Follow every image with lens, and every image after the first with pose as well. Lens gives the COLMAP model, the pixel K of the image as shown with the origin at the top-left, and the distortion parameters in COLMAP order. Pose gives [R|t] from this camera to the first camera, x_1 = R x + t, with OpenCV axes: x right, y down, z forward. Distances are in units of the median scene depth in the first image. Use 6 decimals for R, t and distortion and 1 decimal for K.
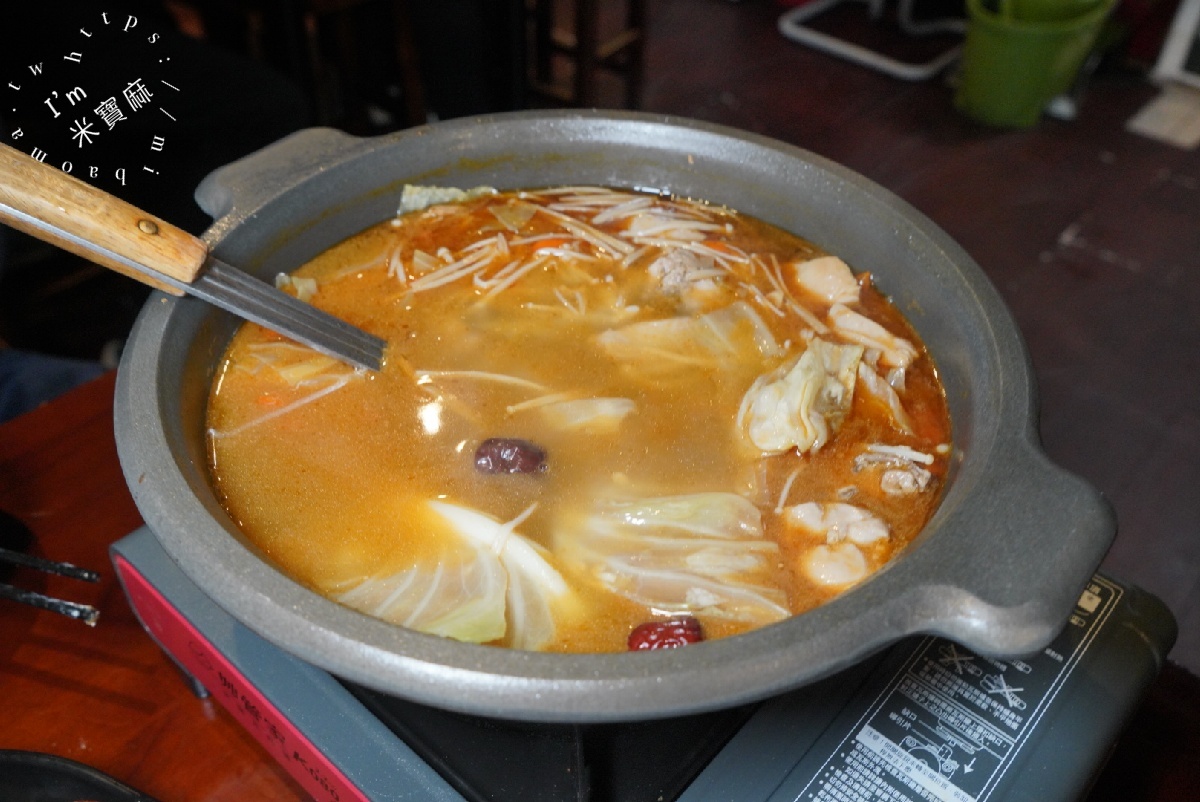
lens RADIAL K [[1074.4, 0, 597.7], [0, 1074.4, 406.5], [0, 0, 1]] dist [0.015840, 0.012116]
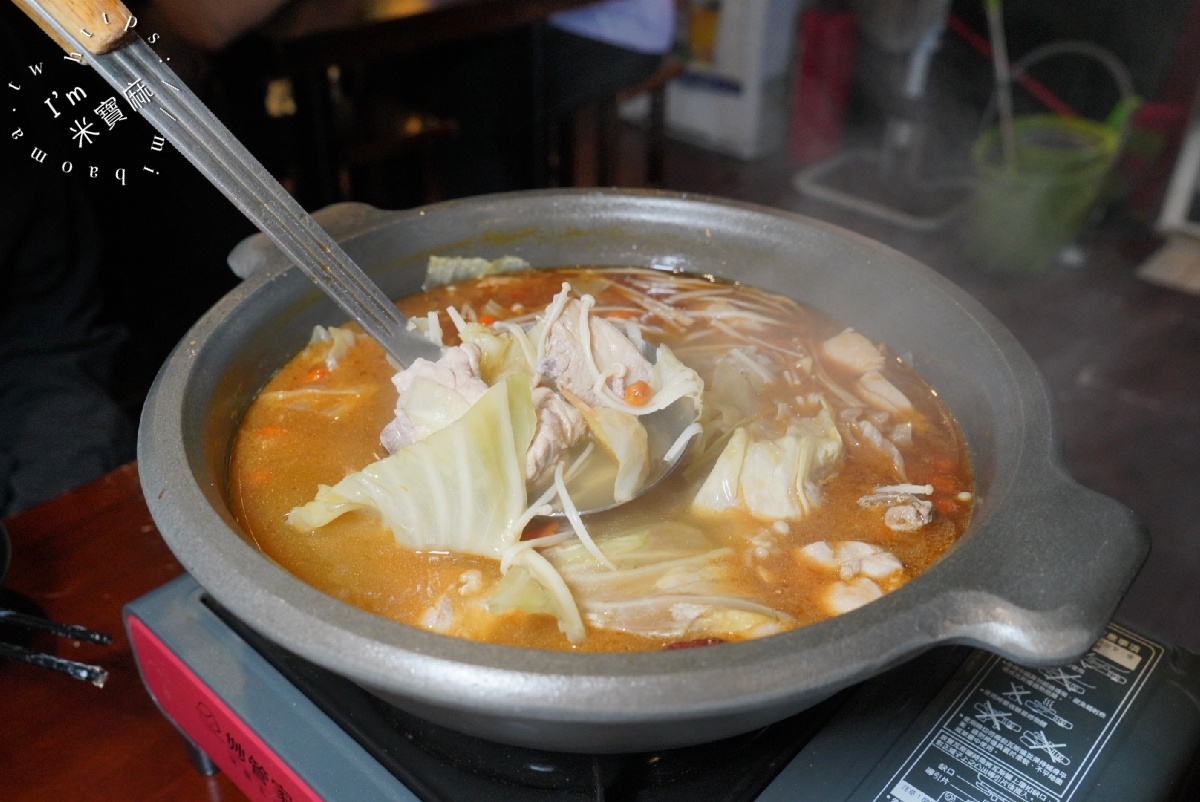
lens RADIAL K [[1074.4, 0, 602.1], [0, 1074.4, 406.0], [0, 0, 1]] dist [0.015840, 0.012116]
pose [[0.999883, -0.002263, -0.015115, 0.000137], [-0.000007, 0.988908, -0.148529, 0.109314], [0.015283, 0.148512, 0.988793, 0.006258]]
